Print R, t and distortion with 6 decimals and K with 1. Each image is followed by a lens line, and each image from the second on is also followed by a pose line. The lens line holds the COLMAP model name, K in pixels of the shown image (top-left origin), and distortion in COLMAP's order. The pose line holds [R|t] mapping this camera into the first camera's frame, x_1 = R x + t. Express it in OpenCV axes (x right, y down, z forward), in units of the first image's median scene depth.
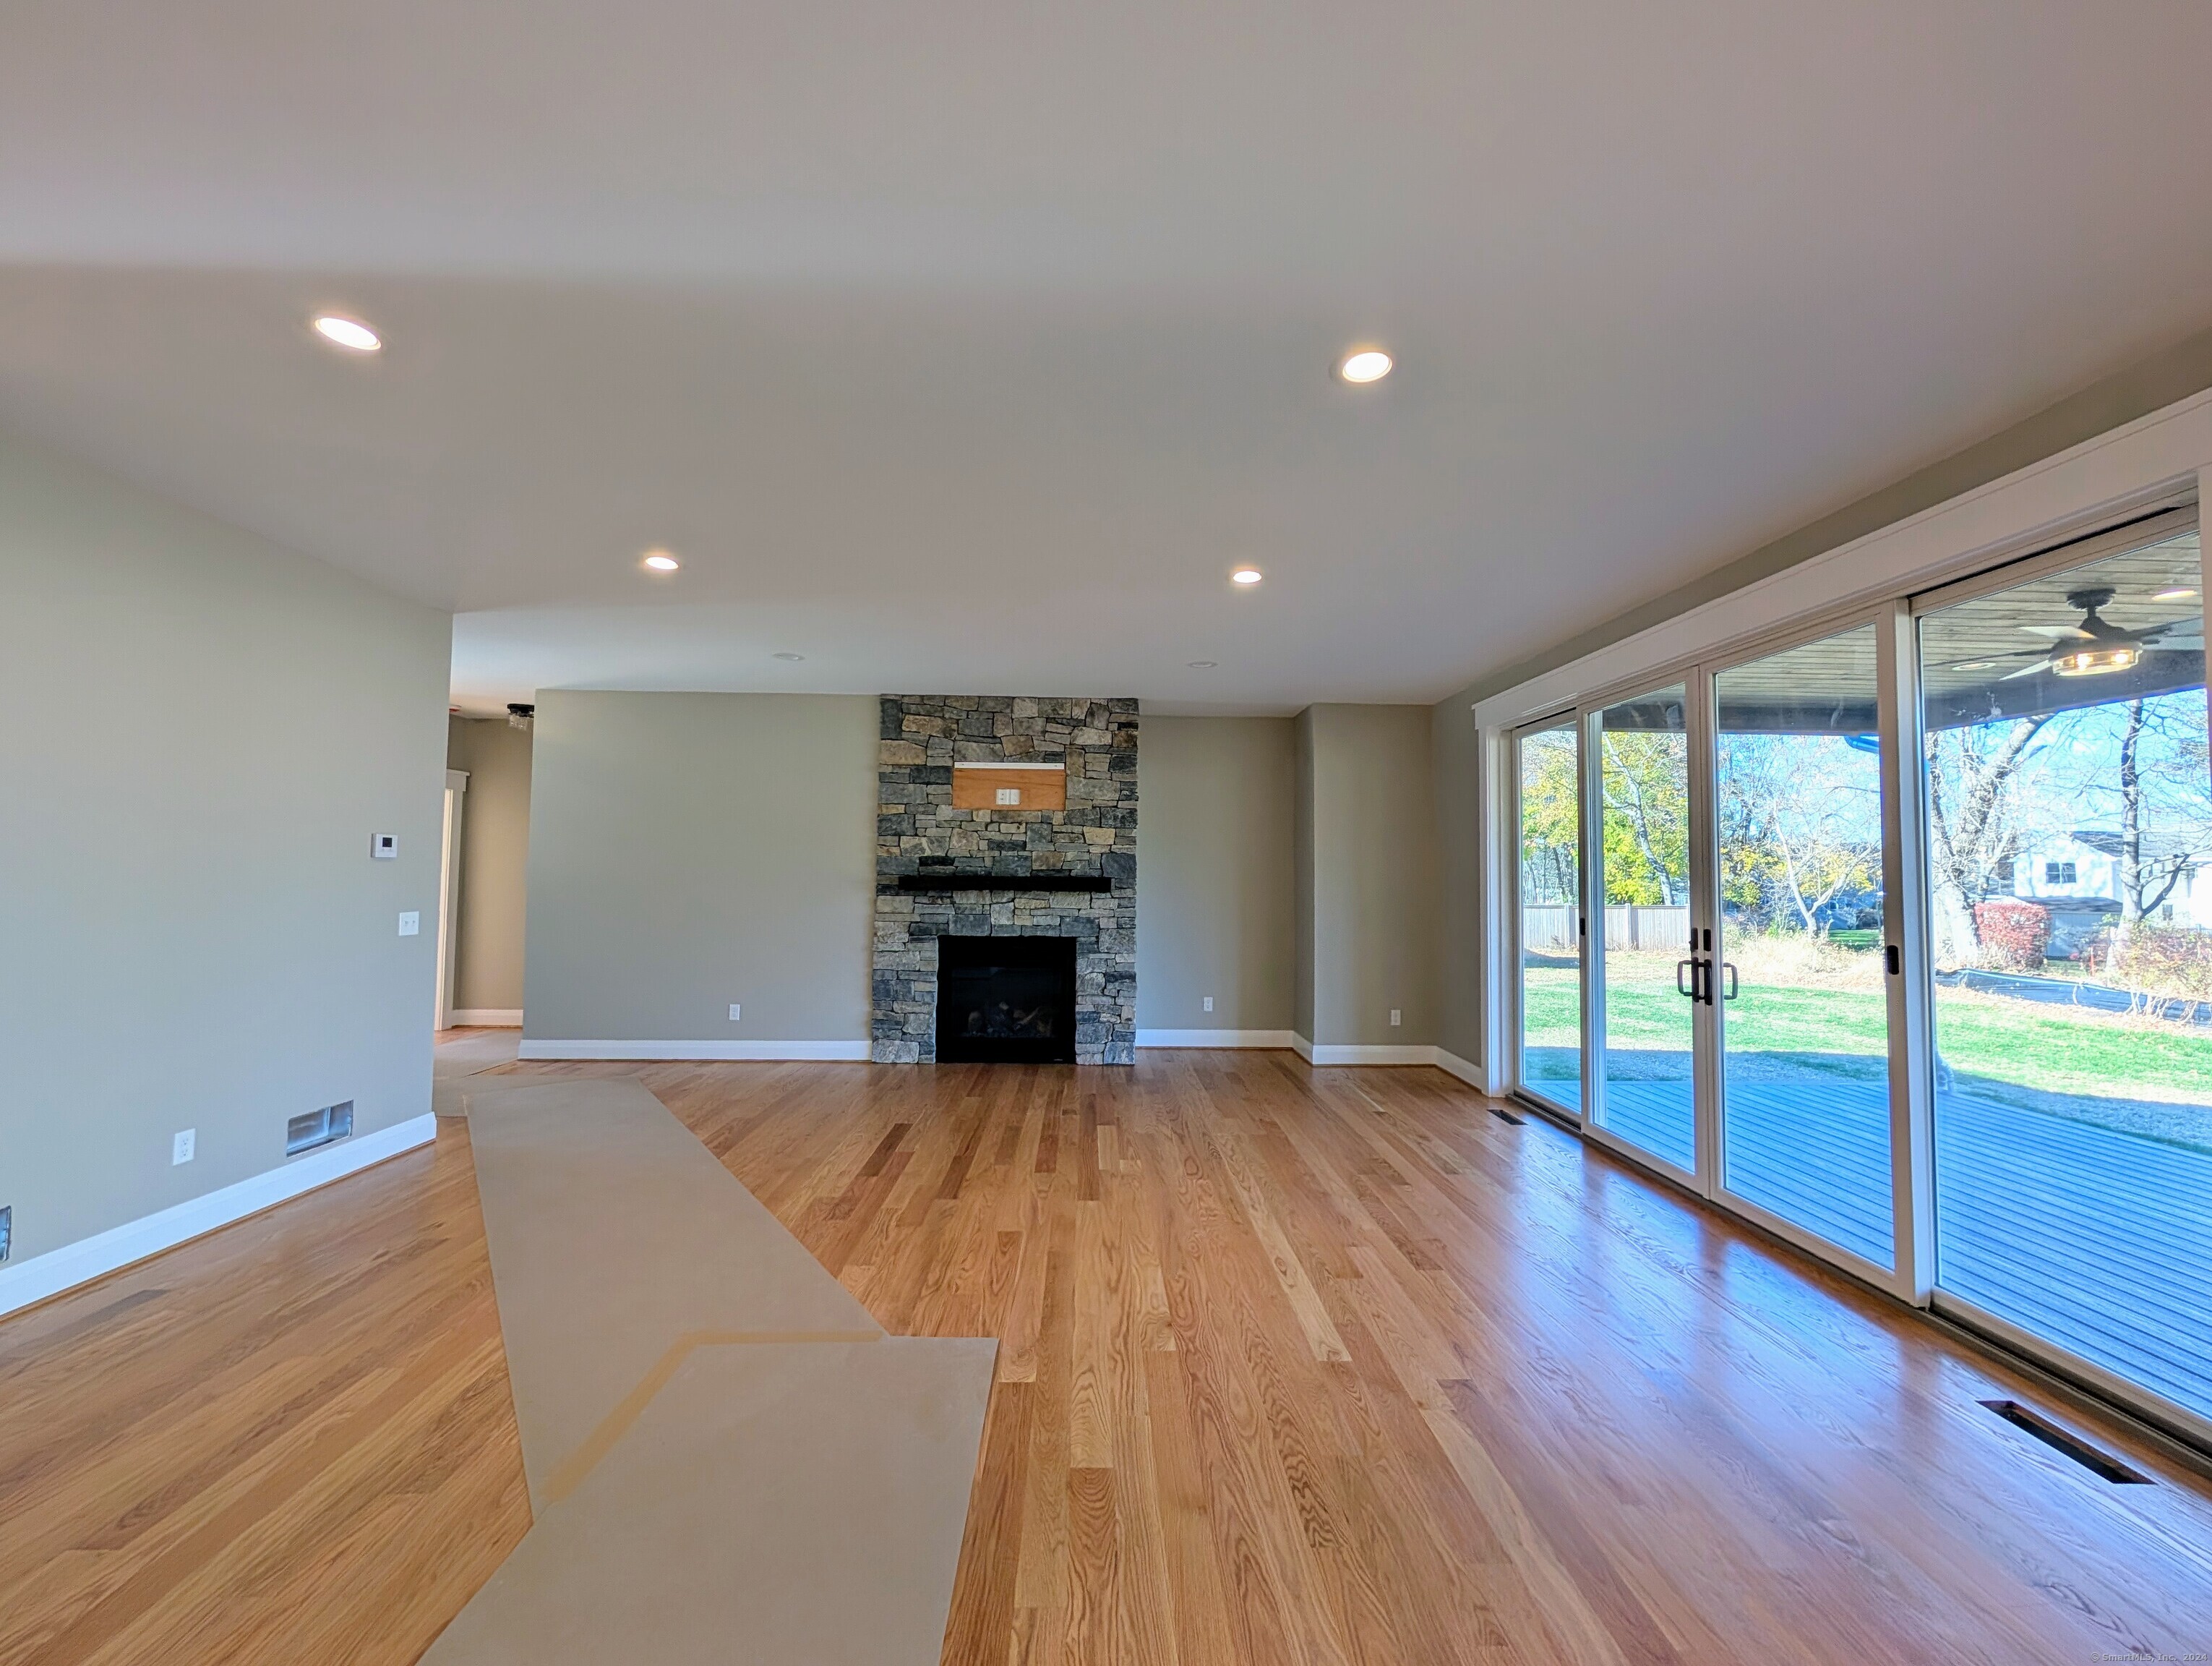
lens RADIAL K [[848.7, 0, 1107.9], [0, 848.7, 834.0], [0, 0, 1]] dist [-0.000144, 0.000111]
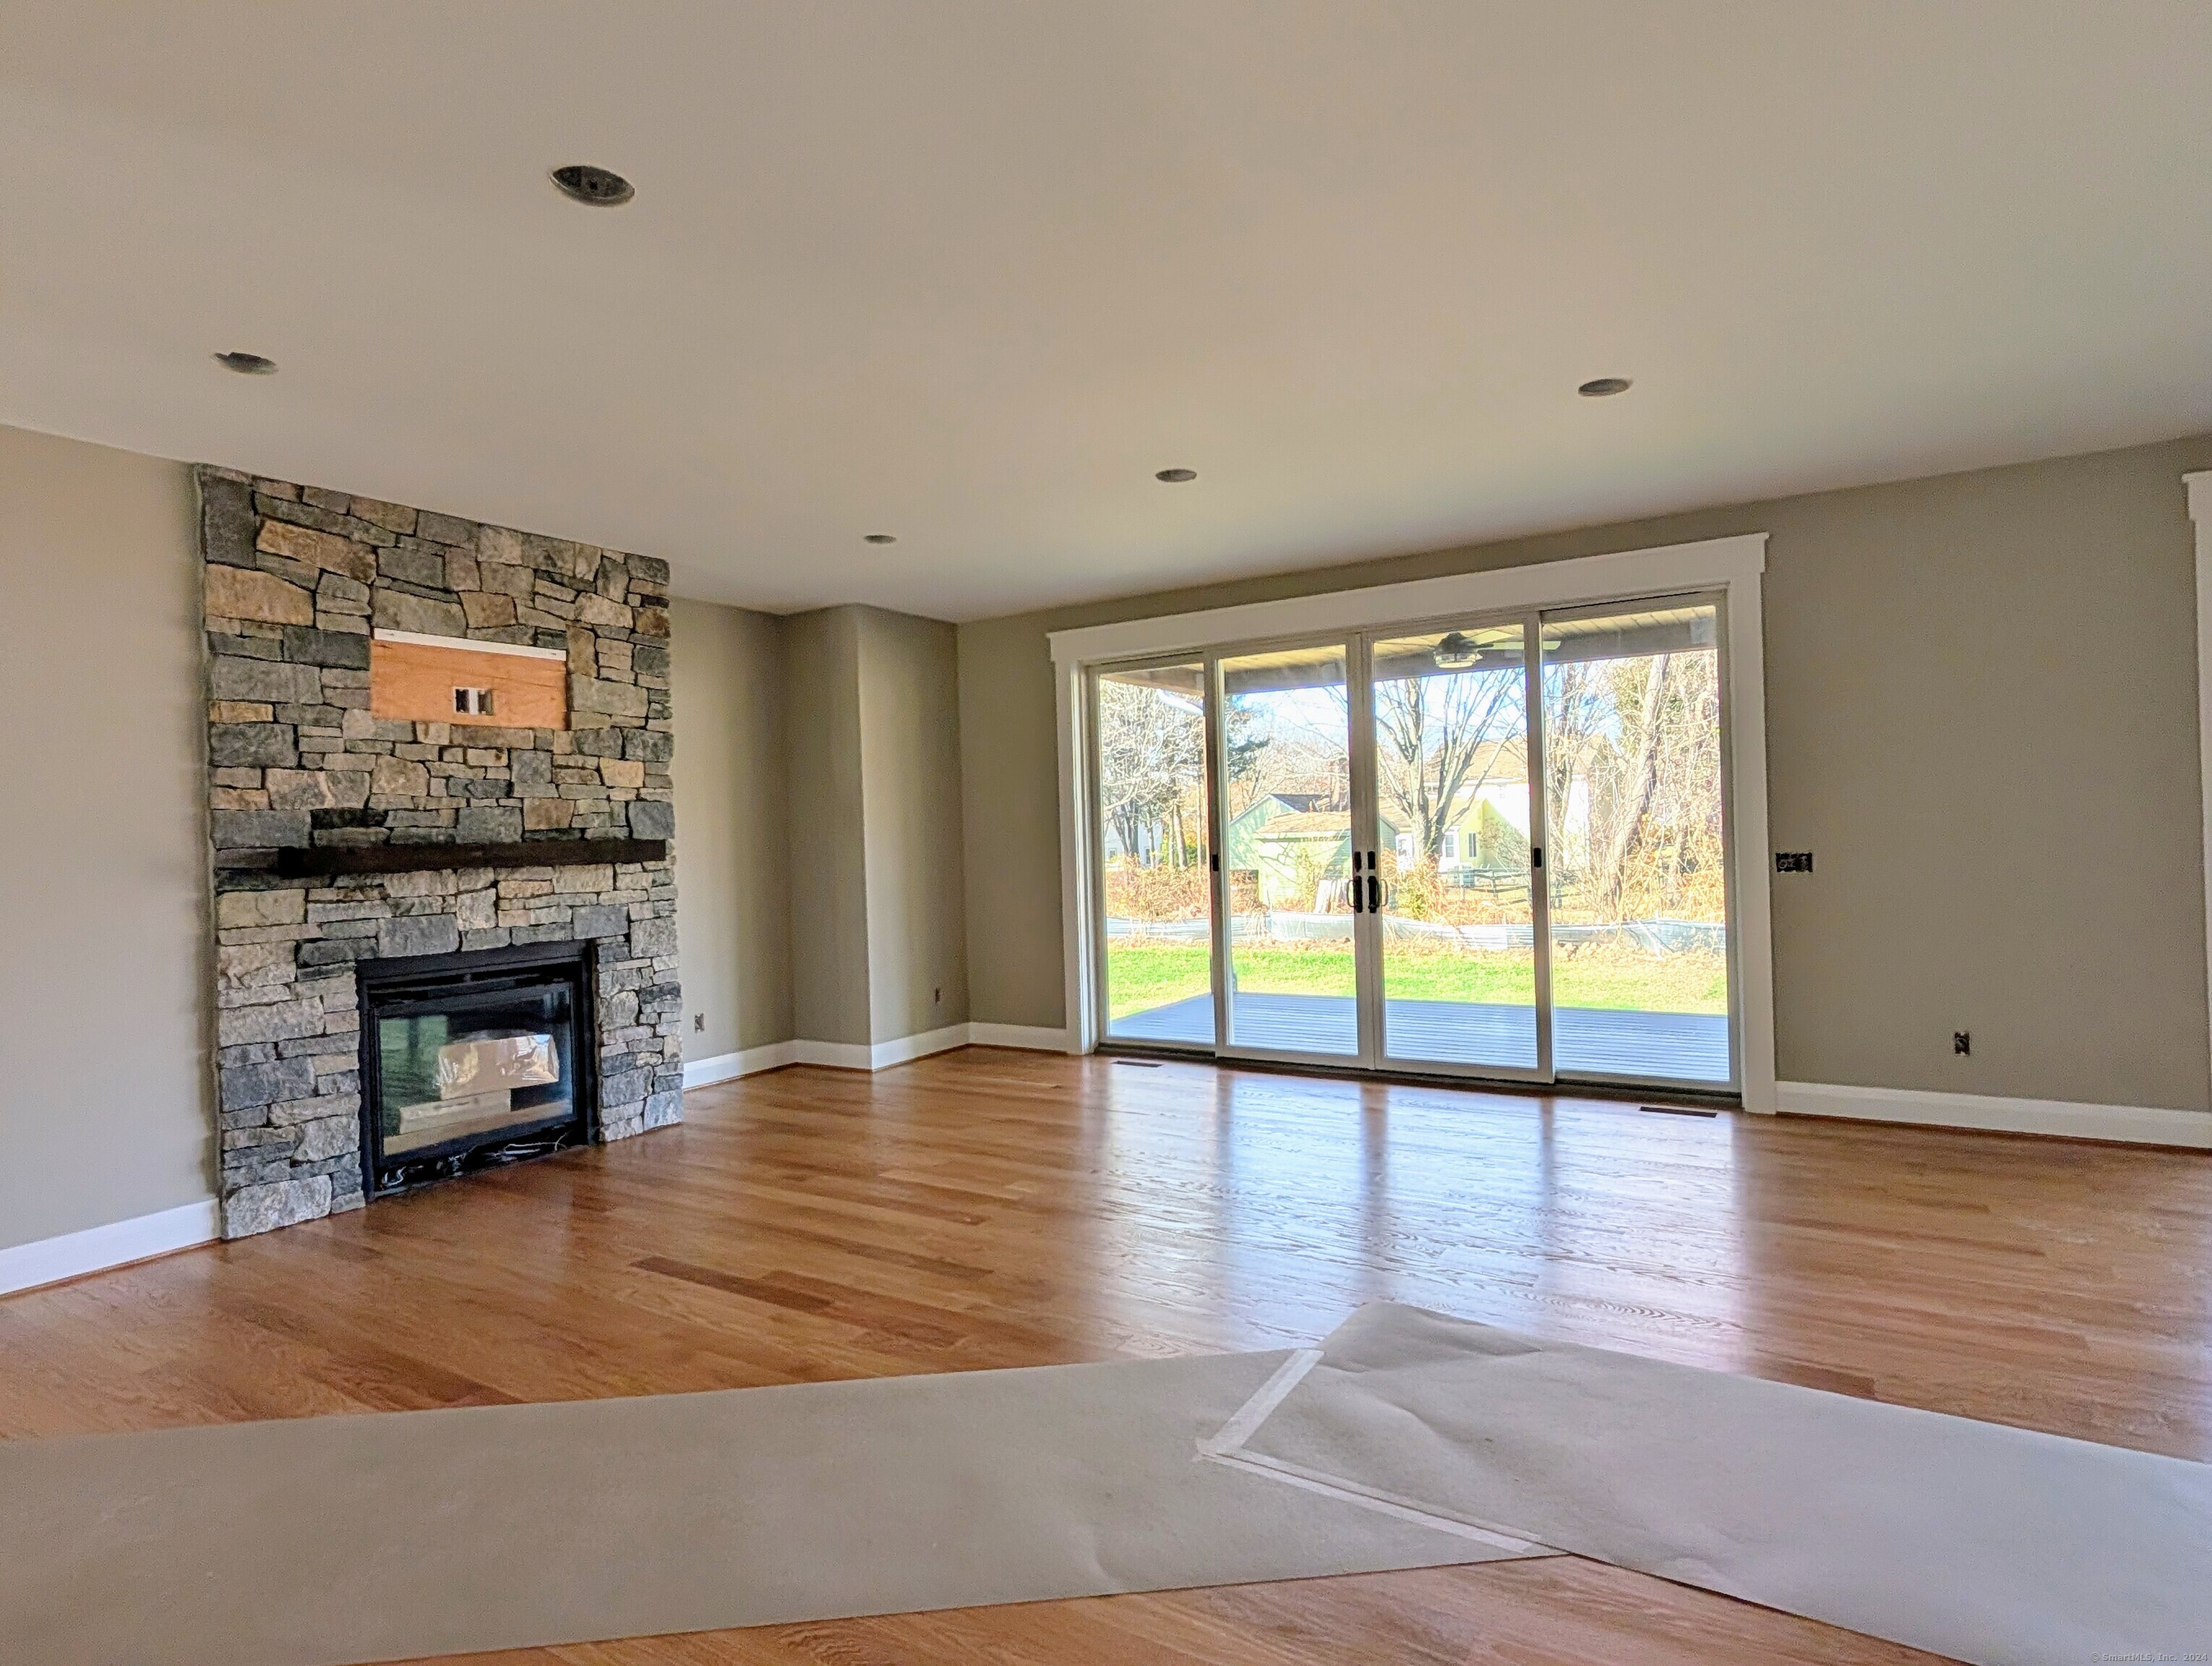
lens RADIAL K [[1202.5, 0, 1106.0], [0, 1202.5, 833.0], [0, 0, 1]] dist [-0.000281, 0.000191]
pose [[0.555654, -0.028222, 0.830935, -0.551614], [-0.000008, 0.999424, 0.033951, 0.016230], [-0.831414, -0.018872, 0.555333, 0.212536]]
